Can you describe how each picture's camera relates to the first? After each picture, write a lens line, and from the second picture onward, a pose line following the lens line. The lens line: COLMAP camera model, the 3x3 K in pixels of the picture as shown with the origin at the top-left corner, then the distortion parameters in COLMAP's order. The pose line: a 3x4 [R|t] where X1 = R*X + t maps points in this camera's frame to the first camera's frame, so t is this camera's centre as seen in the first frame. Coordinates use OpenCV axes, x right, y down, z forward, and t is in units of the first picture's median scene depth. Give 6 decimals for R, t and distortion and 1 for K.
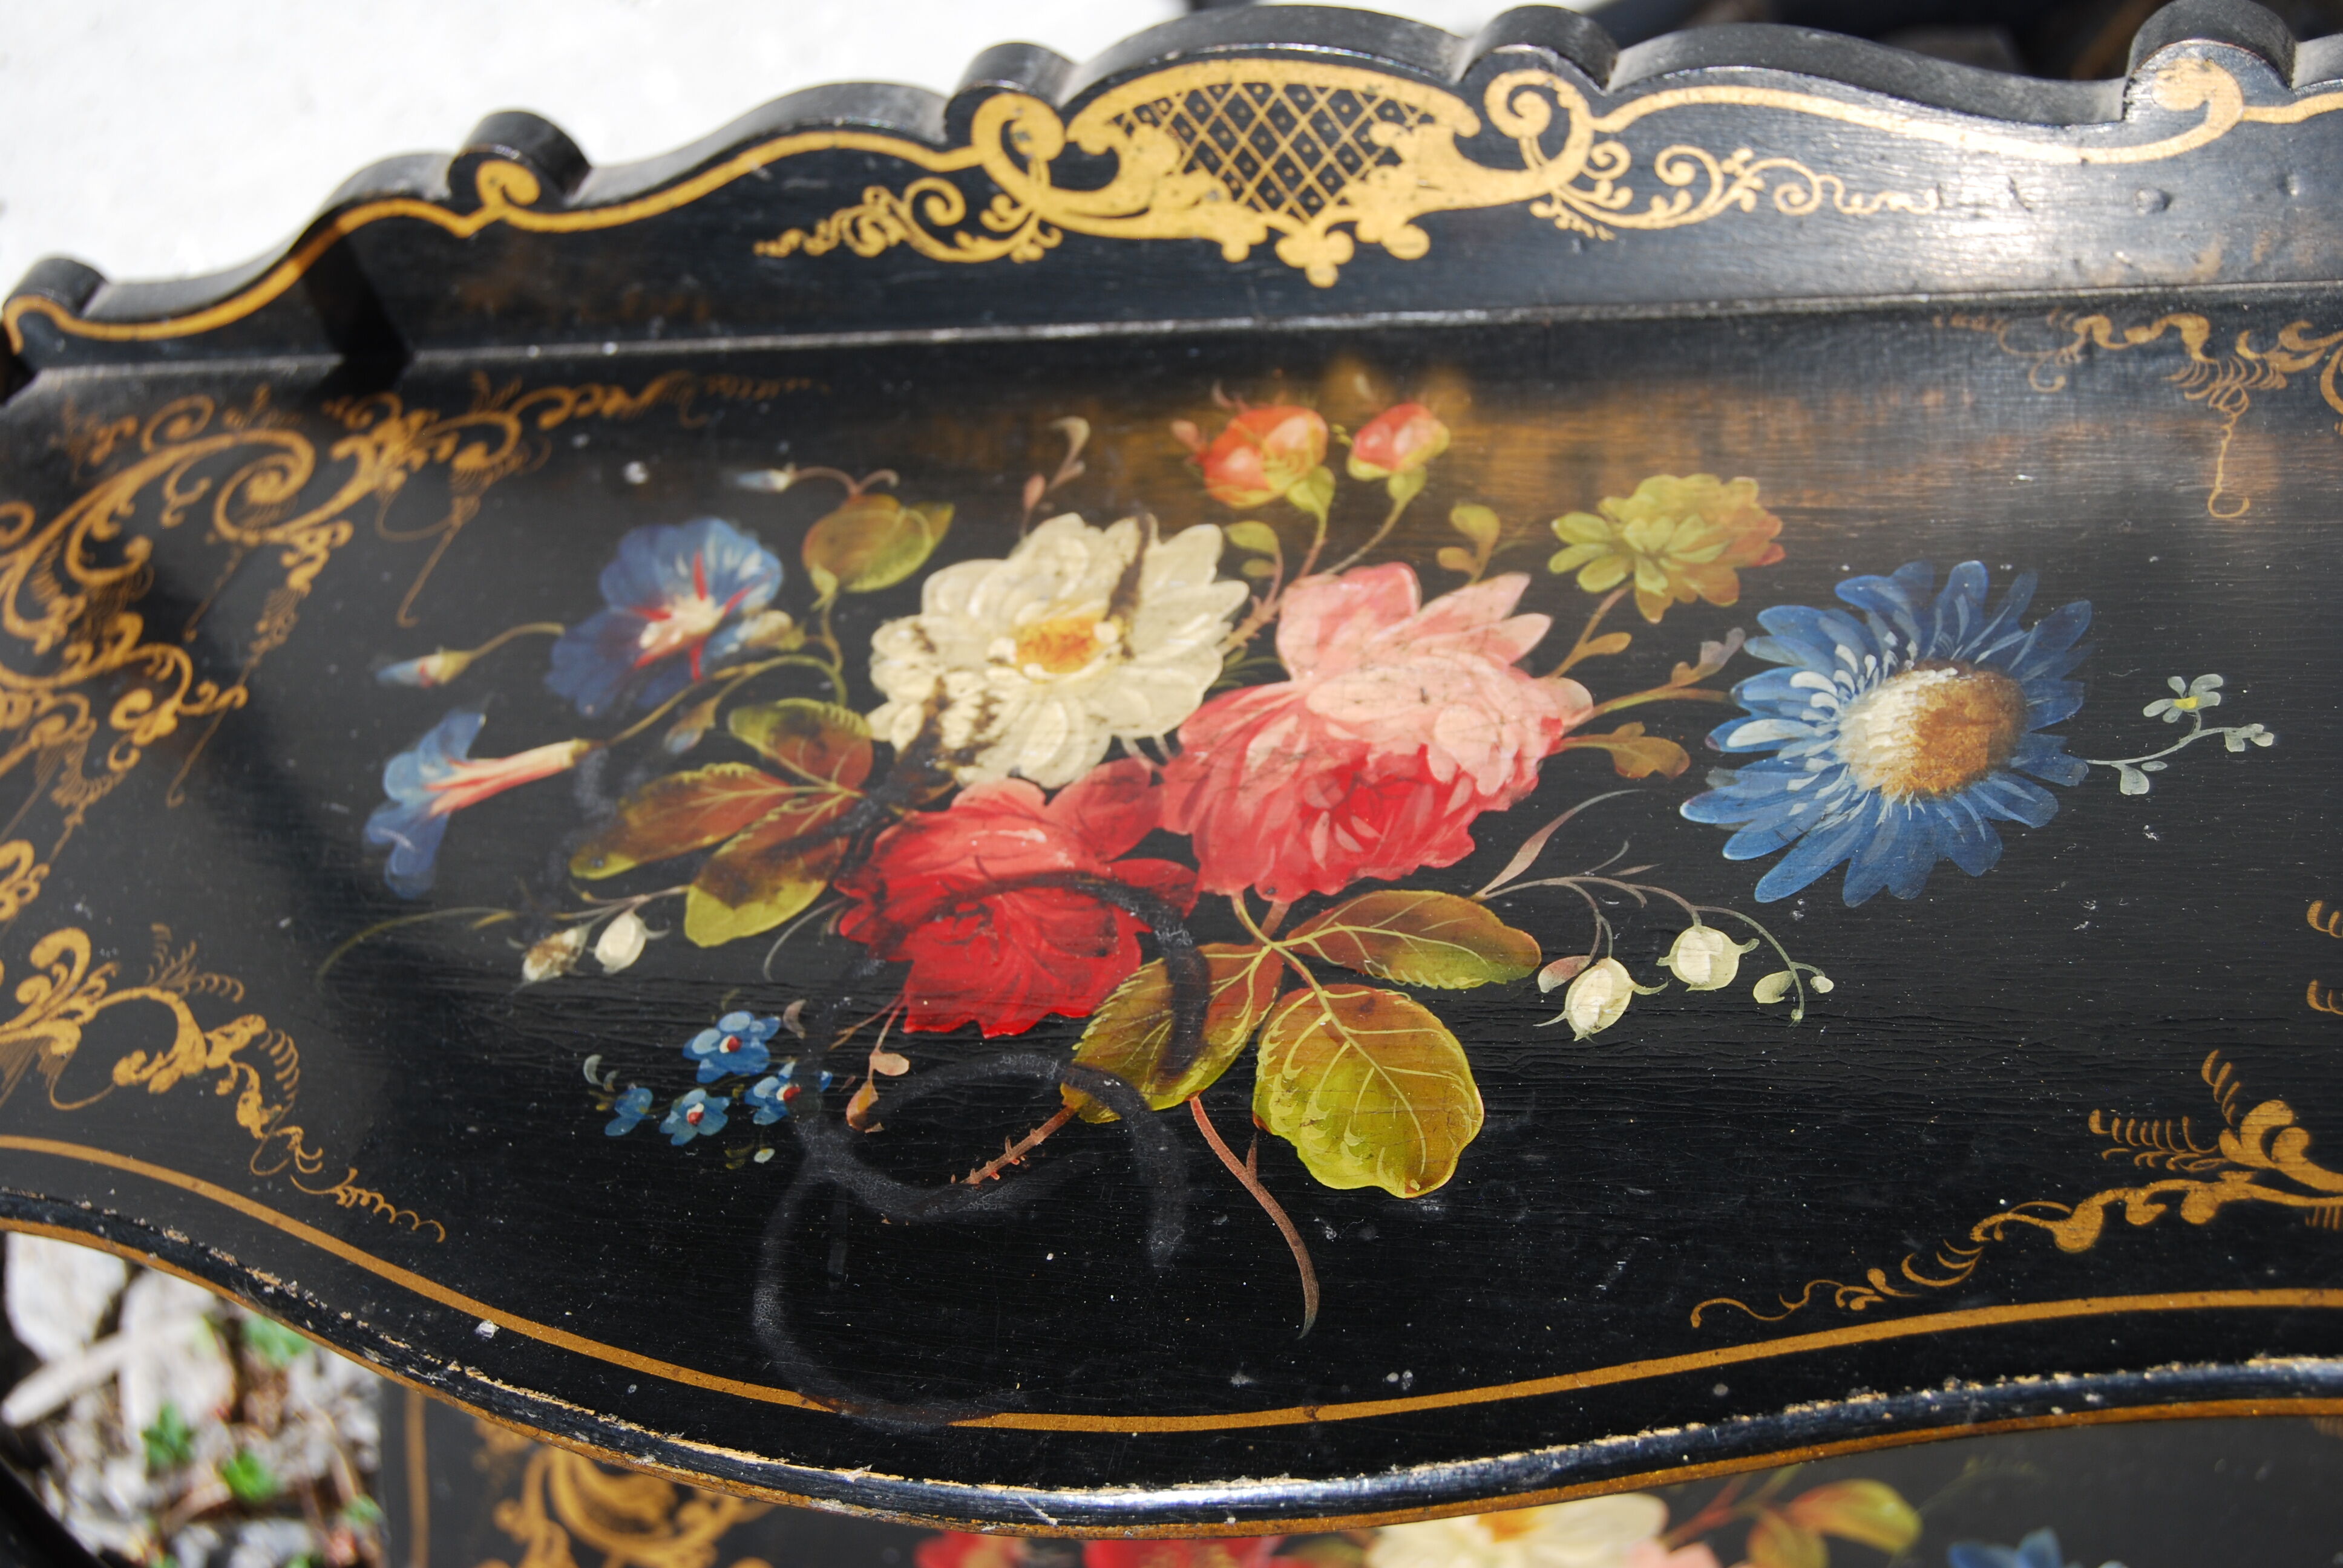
lens RADIAL K [[3587.8, 0, 1171.5], [0, 3587.8, 784.0], [0, 0, 1]] dist [-0.023723, -0.052849]
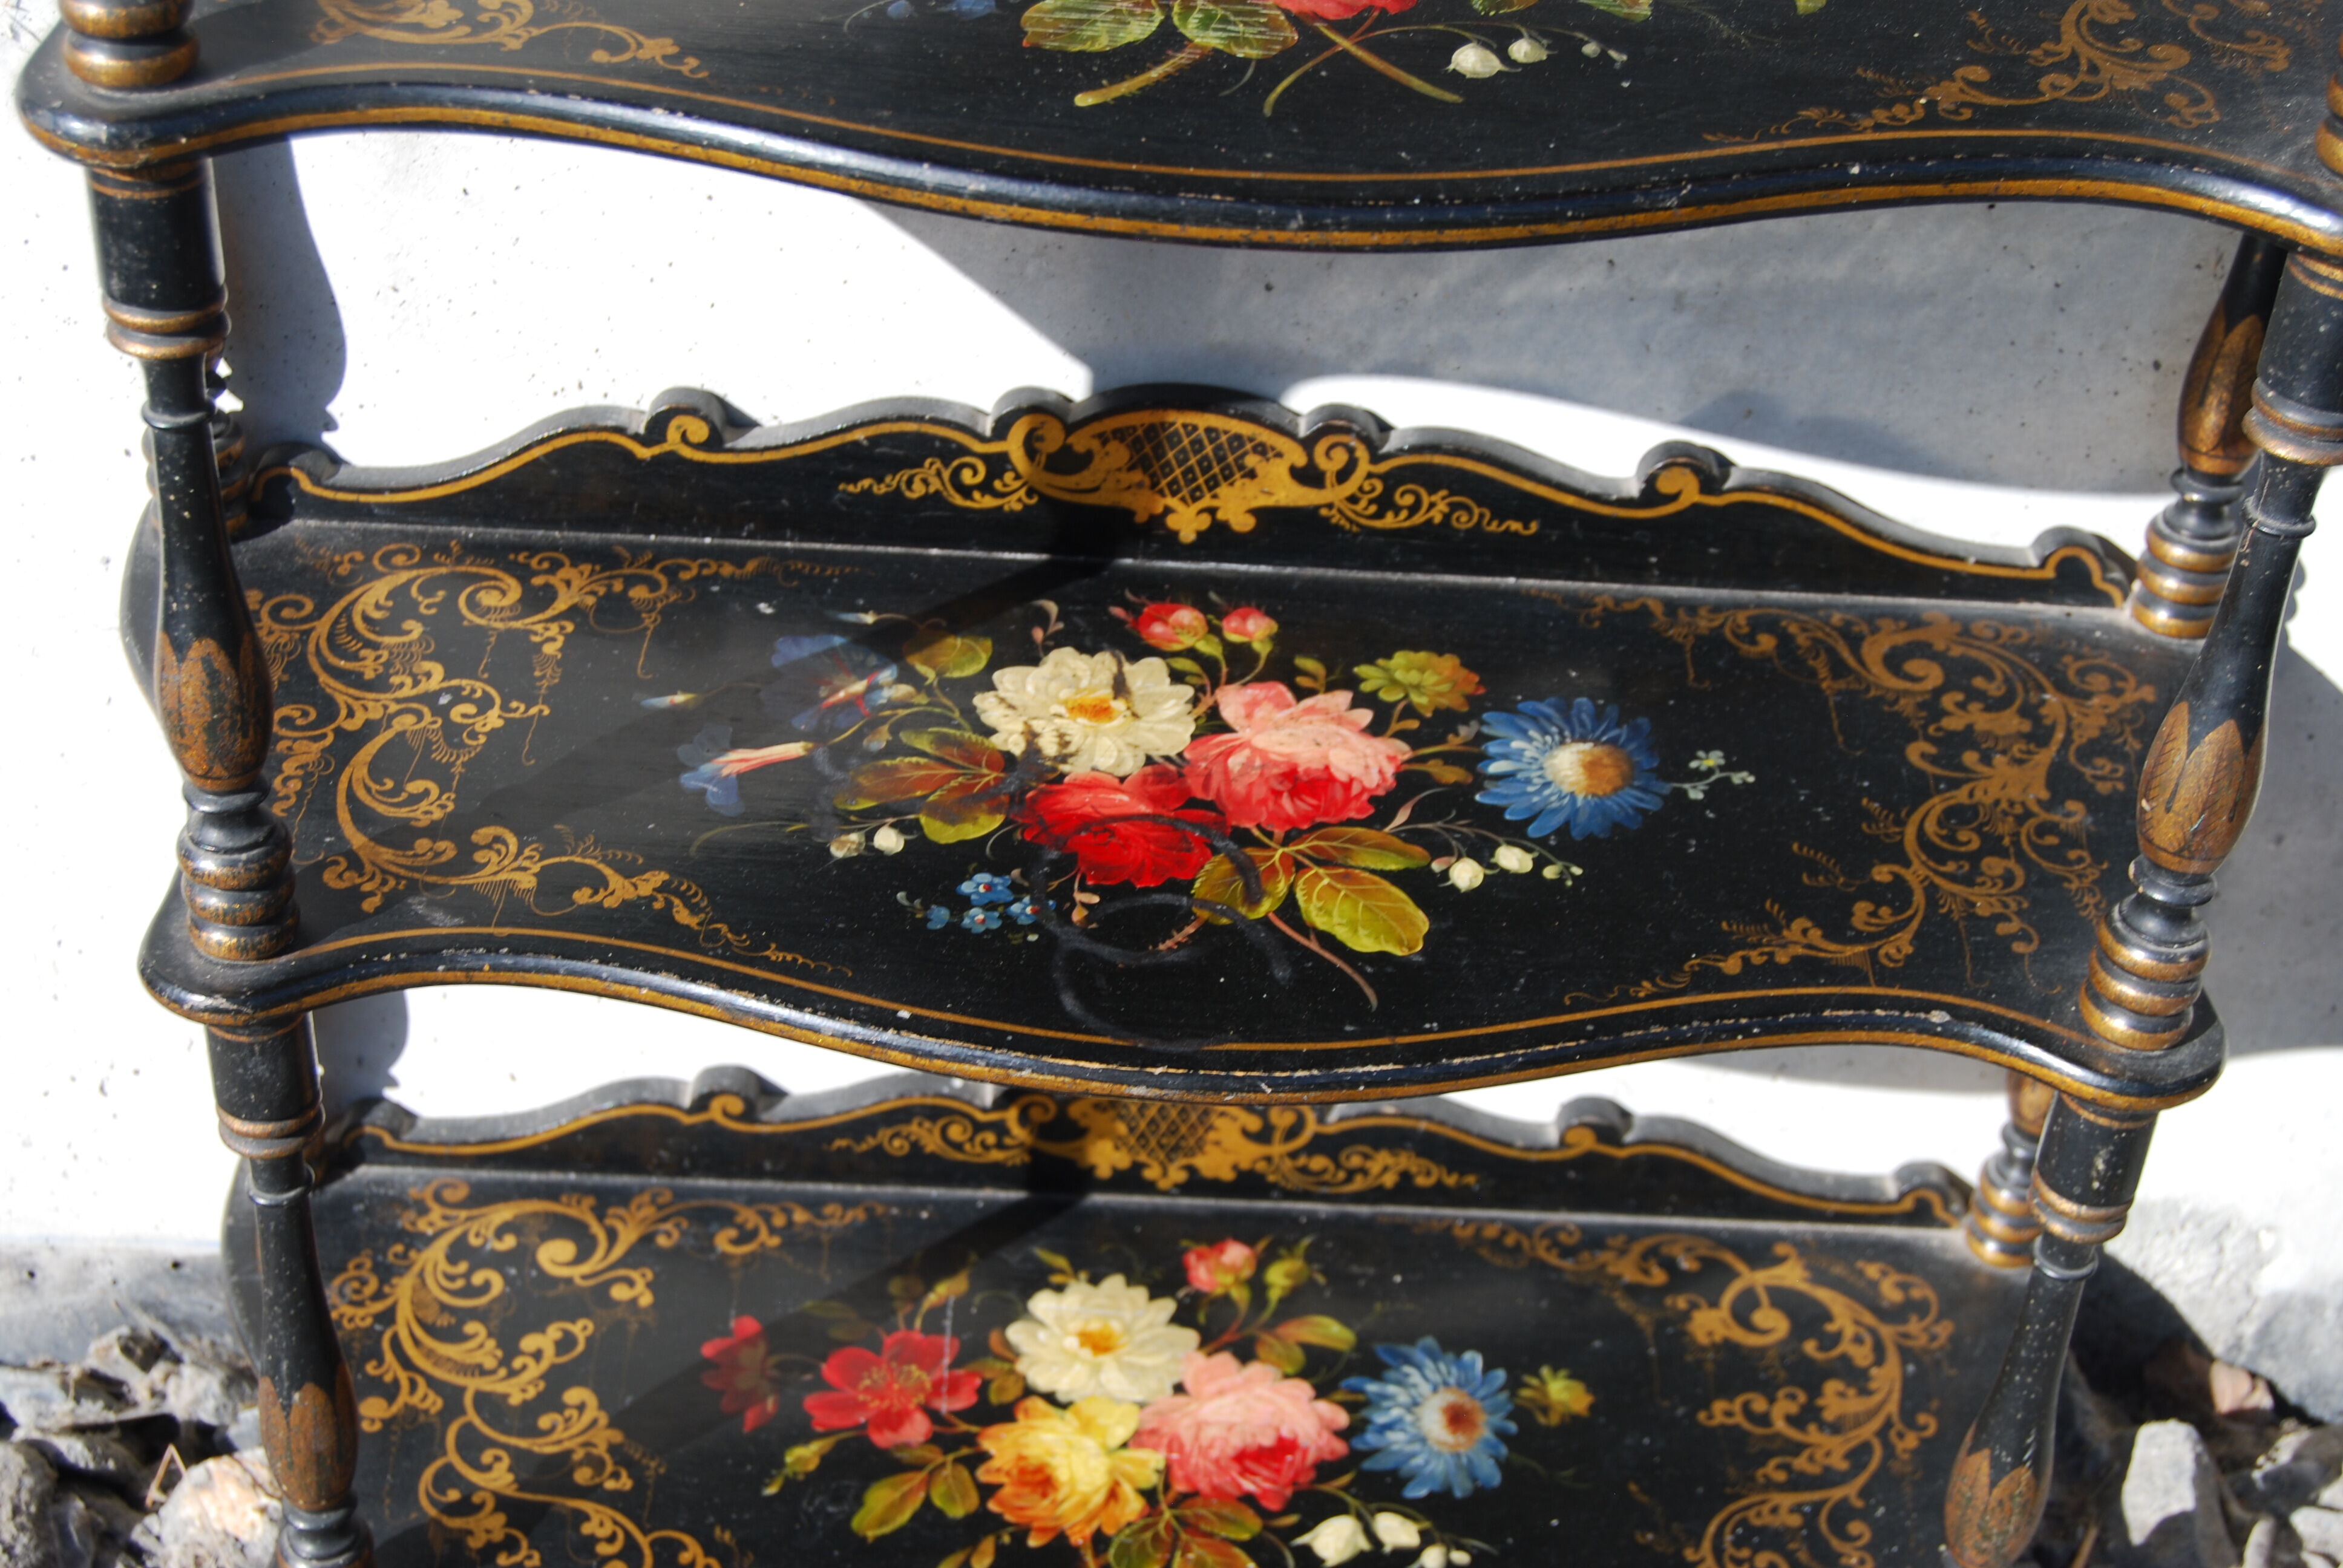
lens RADIAL K [[3521.6, 0, 1171.5], [0, 3521.6, 784.0], [0, 0, 1]] dist [-0.037805, -0.018857]
pose [[0.902656, 0.099759, 0.418640, -0.746853], [-0.027870, 0.984271, -0.174453, 0.311437], [-0.429459, 0.145804, 0.891239, -0.597517]]
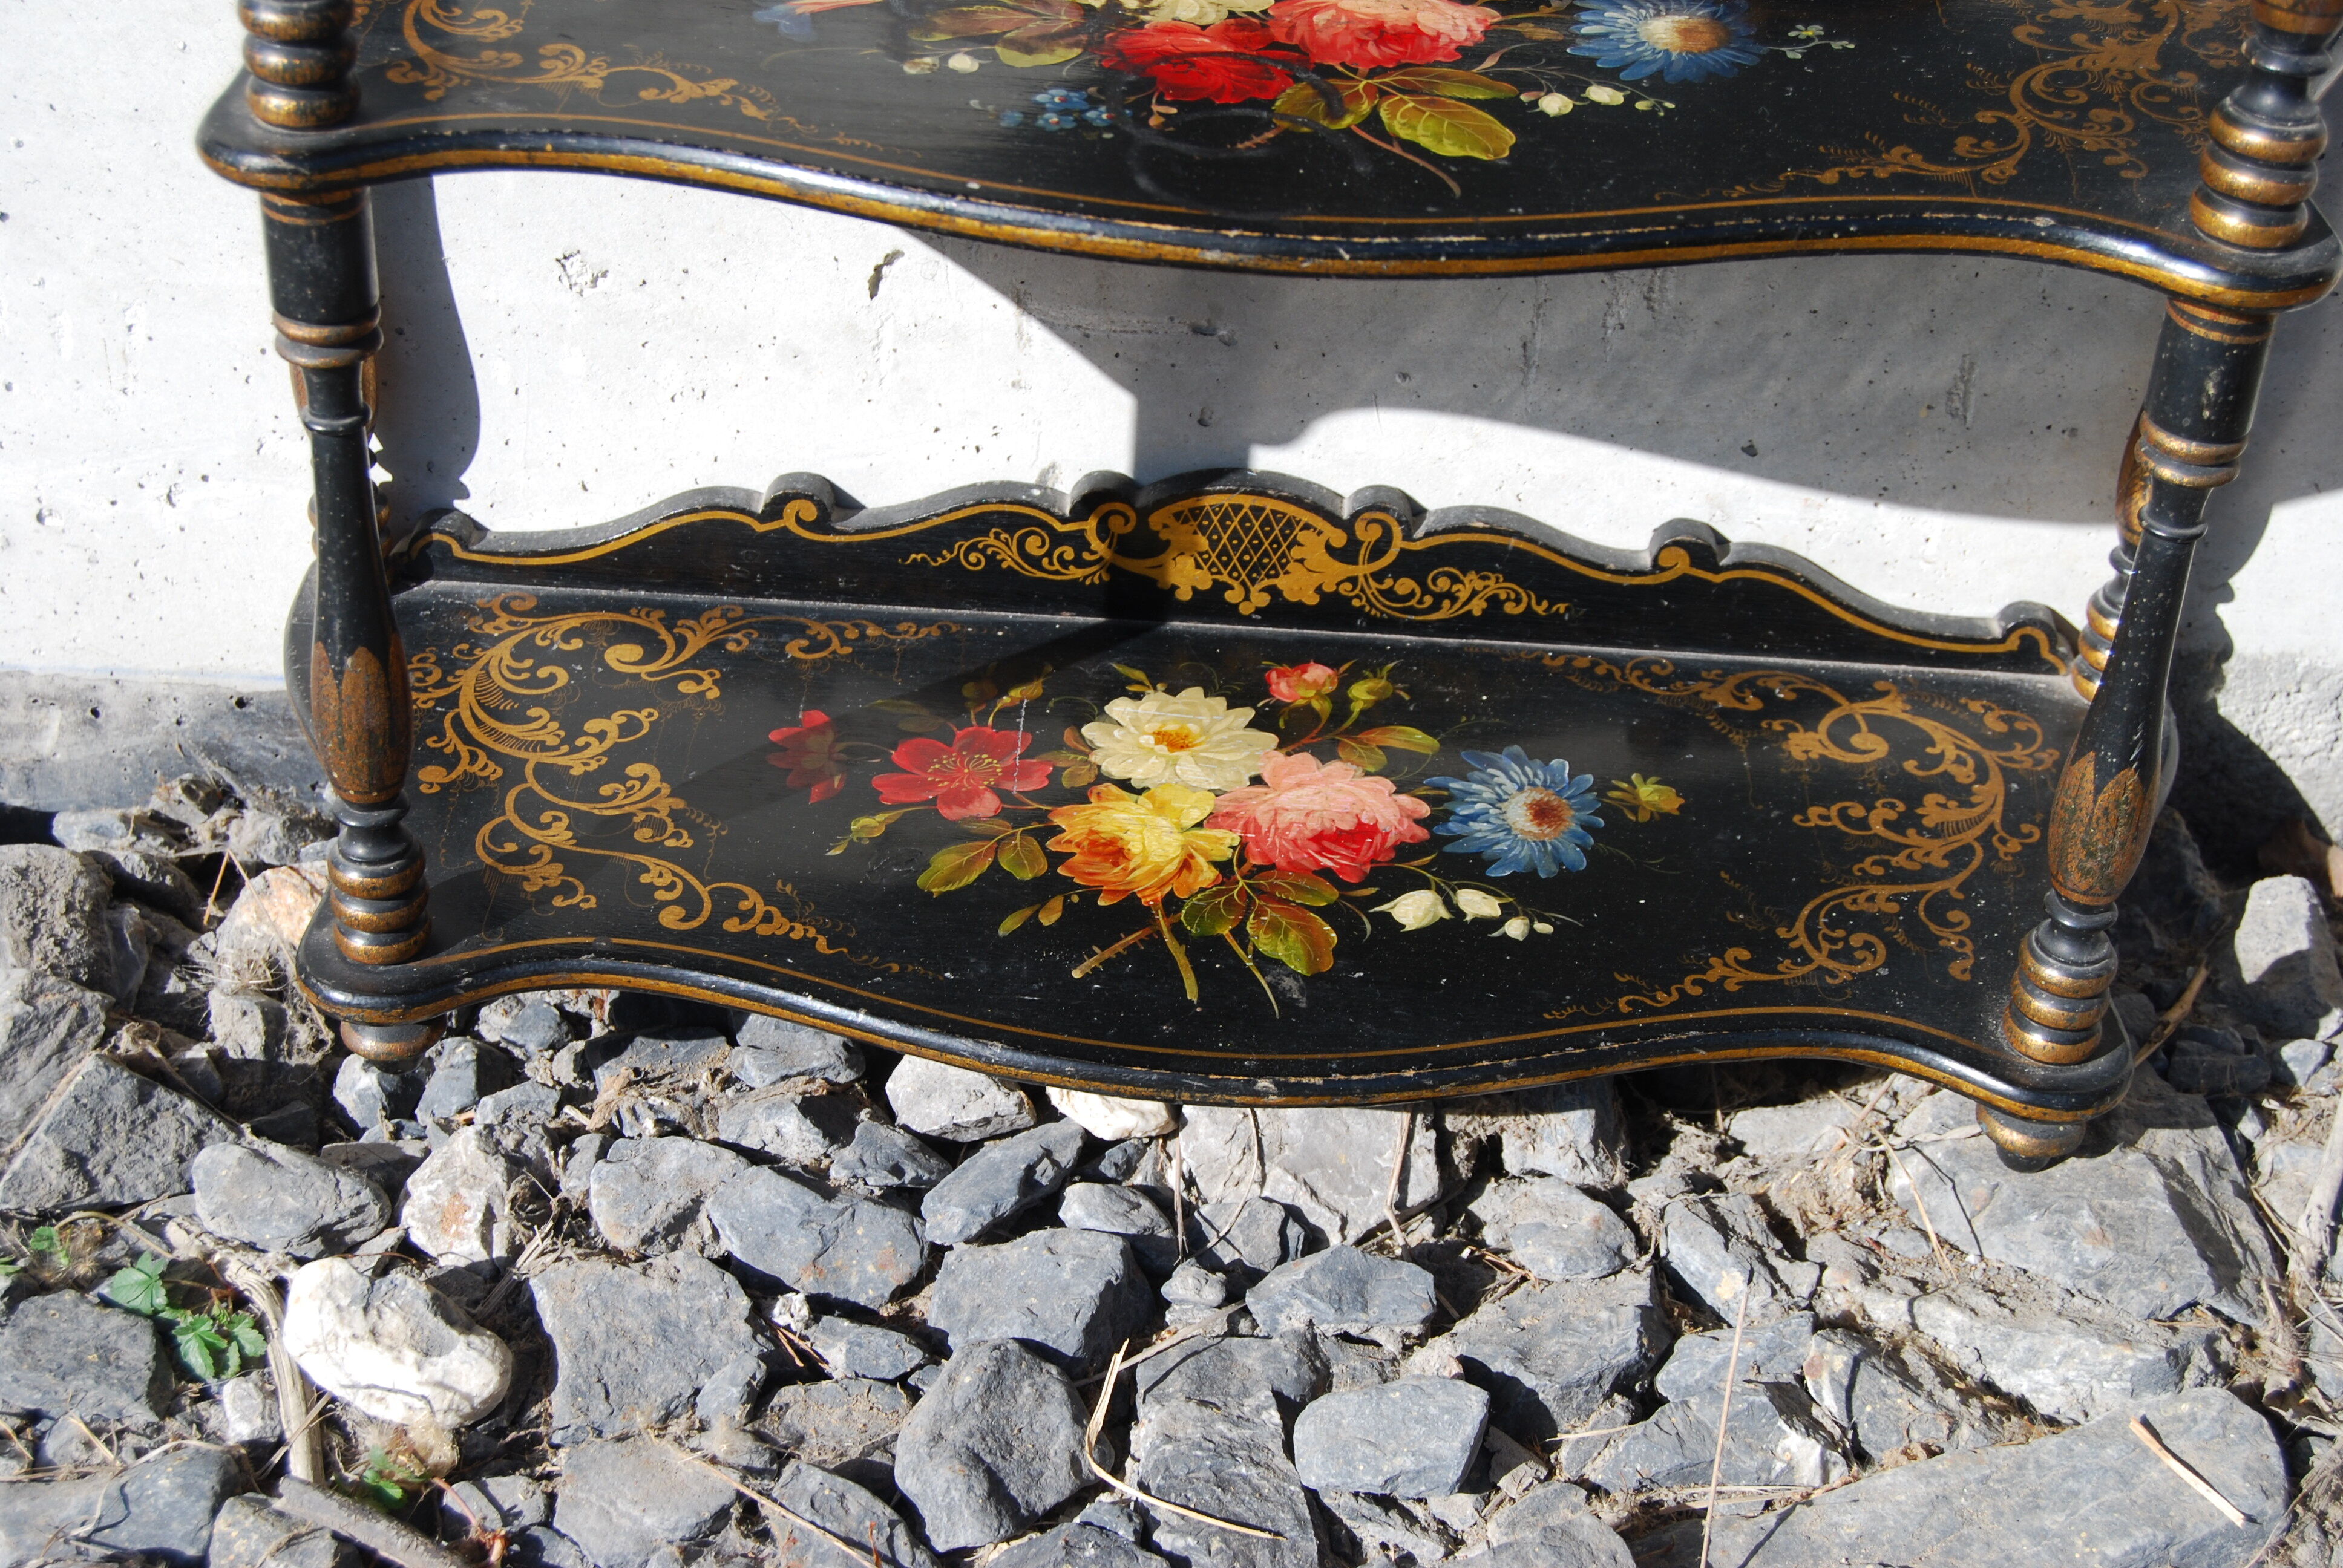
lens RADIAL K [[3532.8, 0, 1171.5], [0, 3532.8, 784.0], [0, 0, 1]] dist [-0.044976, 0.000218]
pose [[0.913567, 0.123909, 0.387353, -0.667497], [-0.049162, 0.979118, -0.197261, 0.704148], [-0.403706, 0.161168, 0.900581, -0.501821]]
